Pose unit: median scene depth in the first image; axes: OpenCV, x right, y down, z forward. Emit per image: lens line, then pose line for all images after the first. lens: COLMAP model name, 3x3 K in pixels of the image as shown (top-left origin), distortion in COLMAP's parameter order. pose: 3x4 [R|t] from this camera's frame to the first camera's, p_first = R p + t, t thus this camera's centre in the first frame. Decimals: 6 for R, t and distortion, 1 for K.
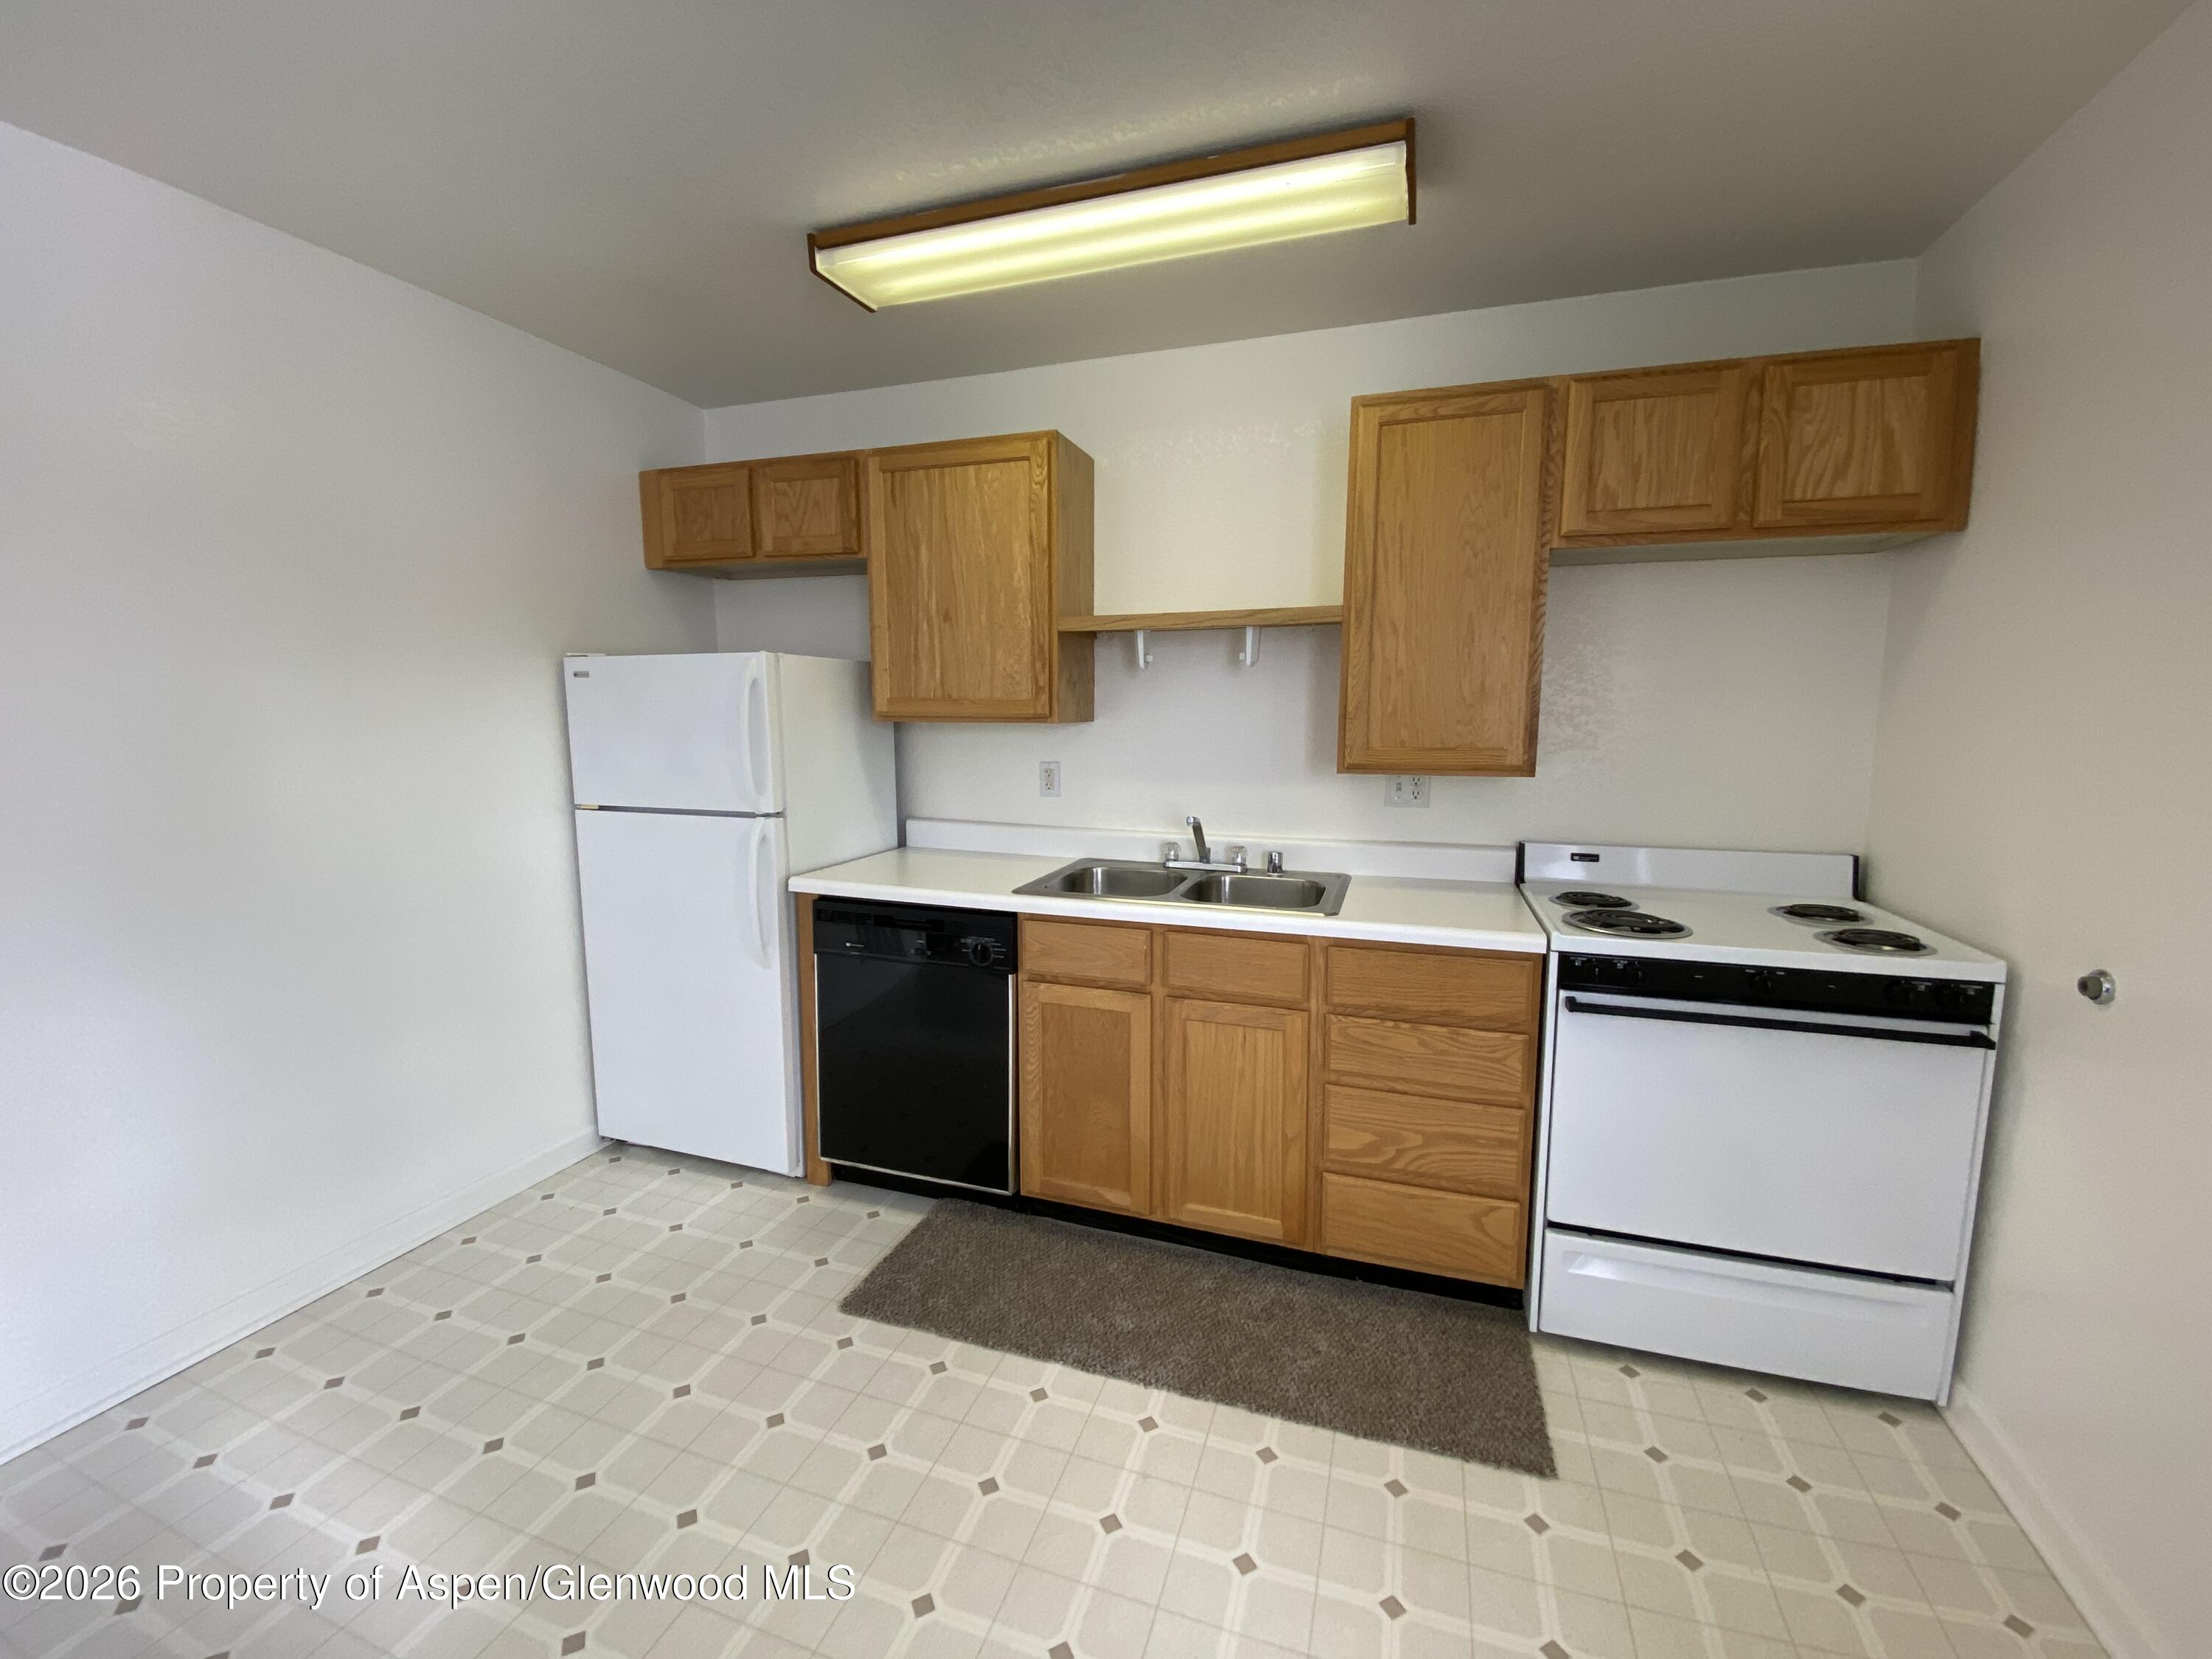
lens RADIAL K [[906.3, 0, 1109.2], [0, 906.3, 825.2], [0, 0, 1]] dist [0.024129, -0.022003]
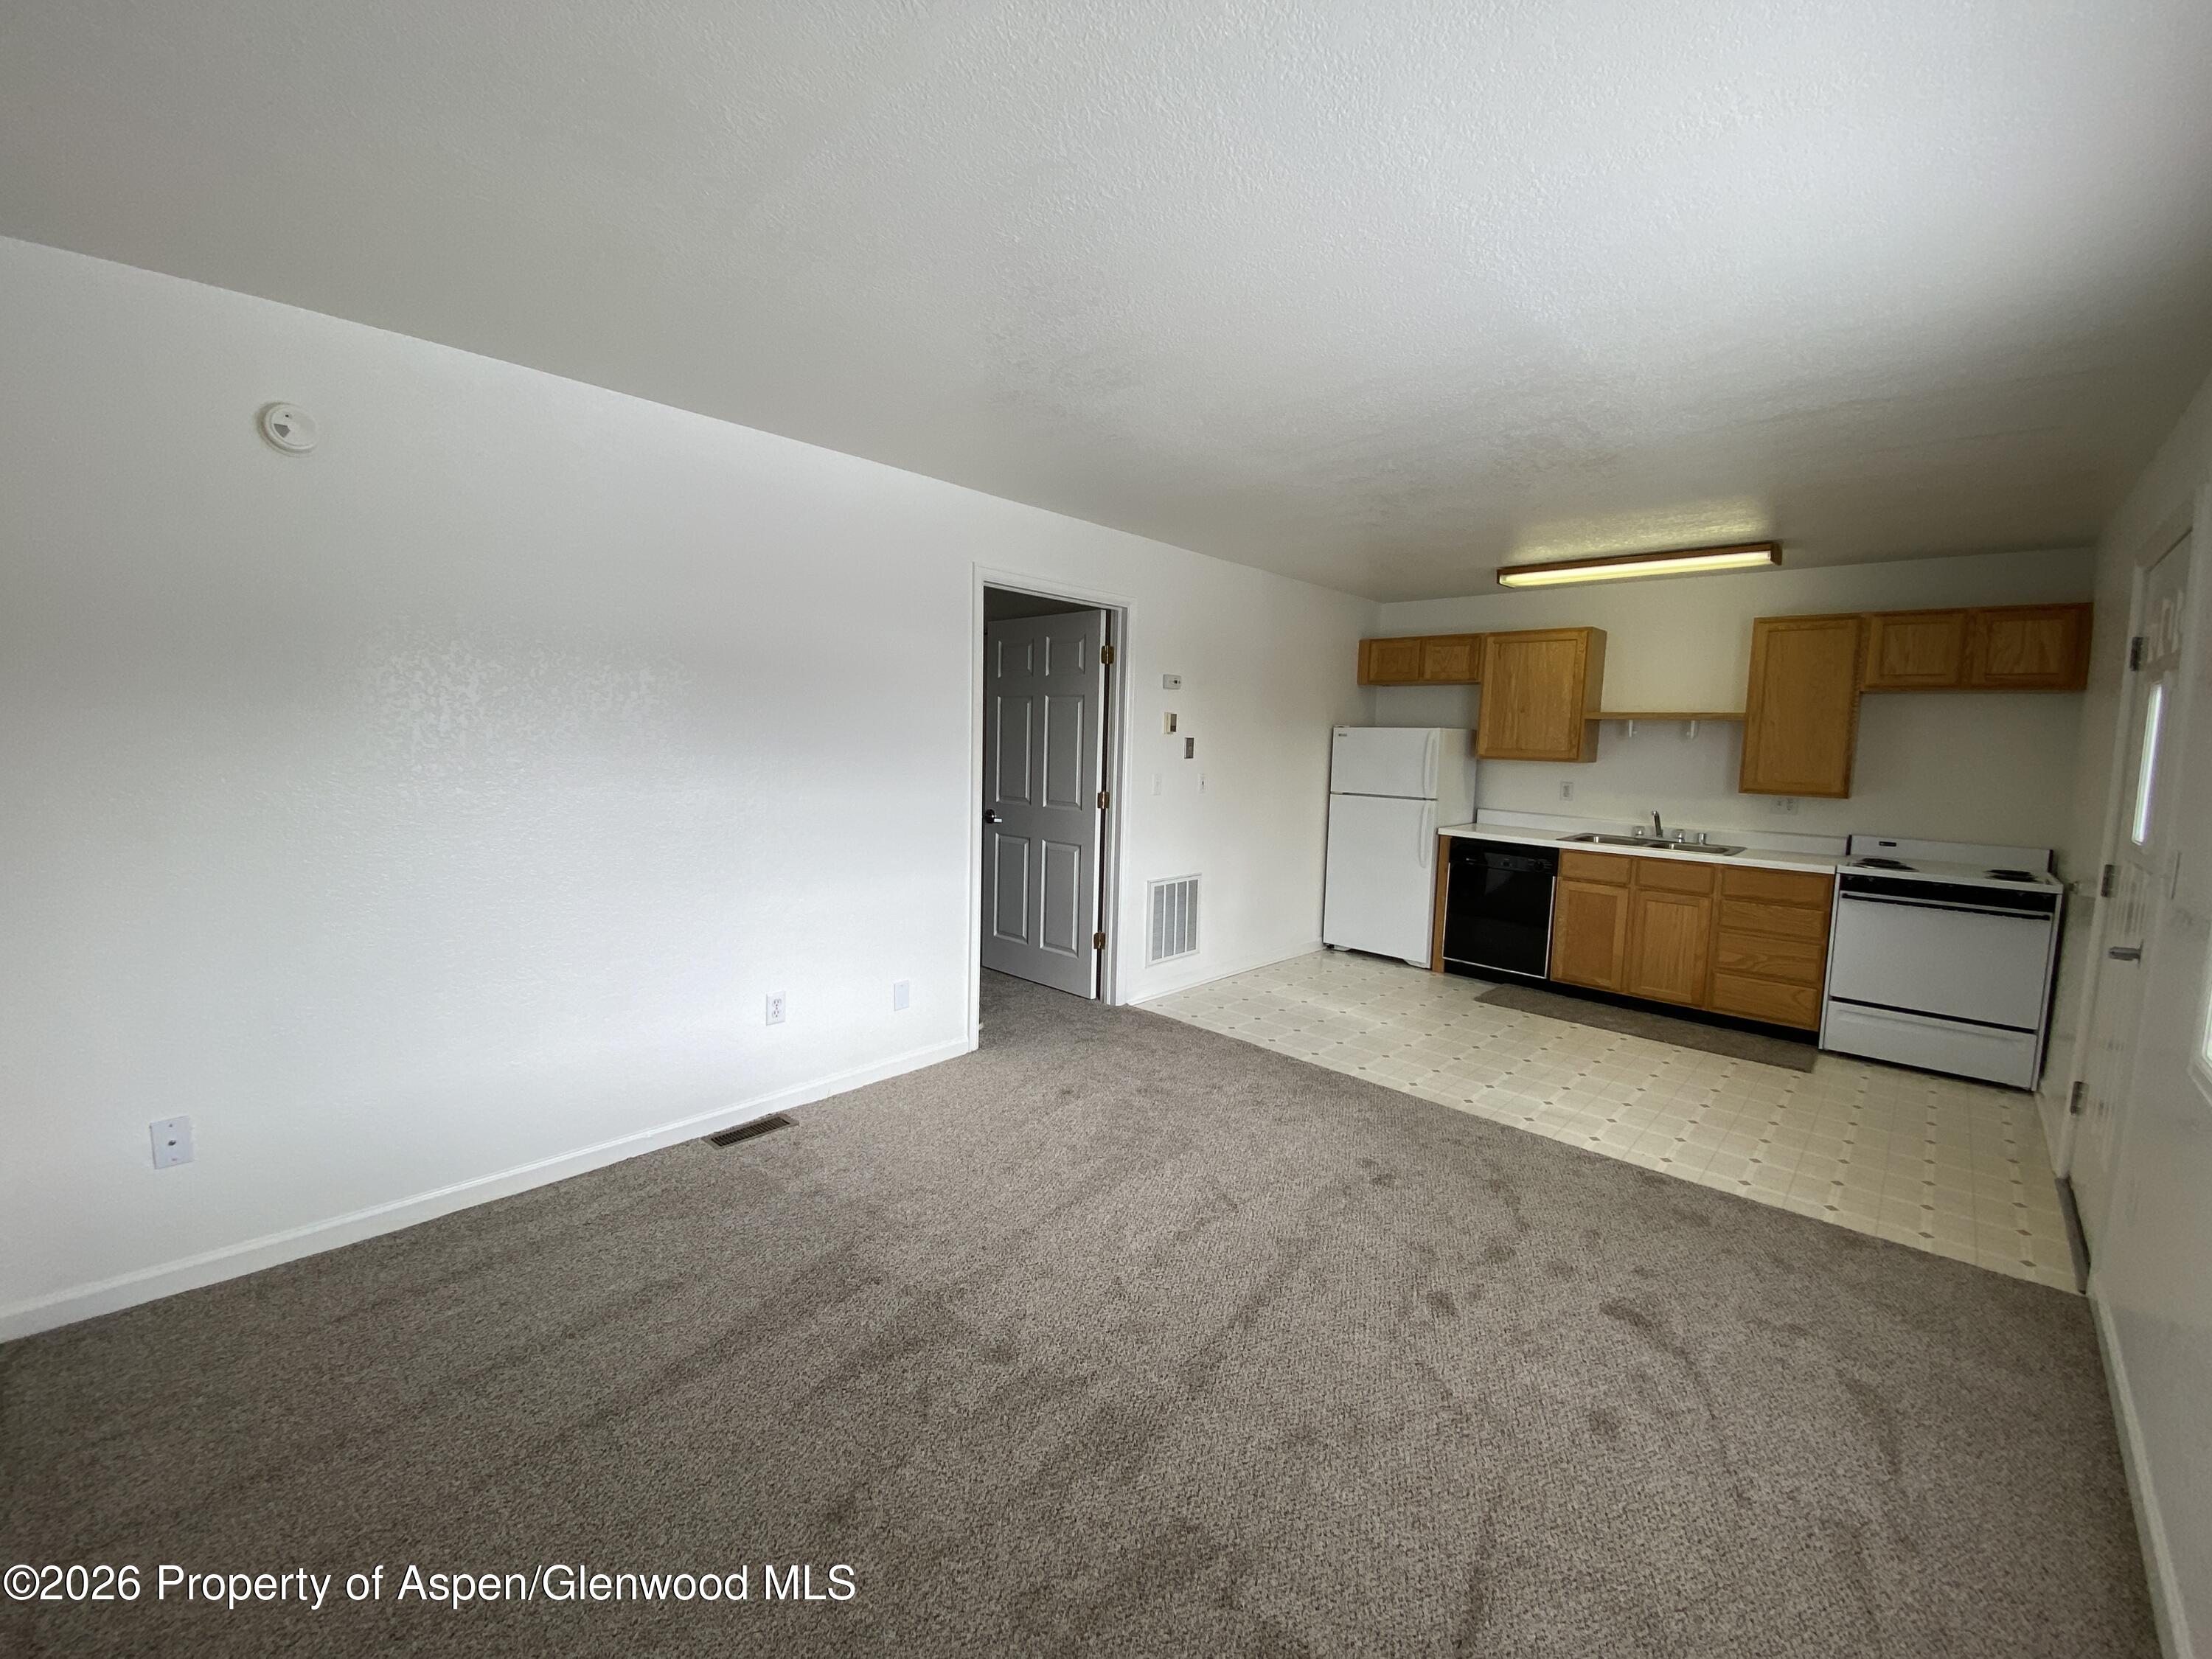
lens RADIAL K [[901.0, 0, 1040.8], [0, 901.0, 822.9], [0, 0, 1]] dist [-0.035674, 0.000345]
pose [[0.880308, 0.061431, -0.470408, -0.215155], [-0.072040, 0.997391, -0.004564, 0.145983], [0.468900, 0.037906, 0.882437, -1.633006]]
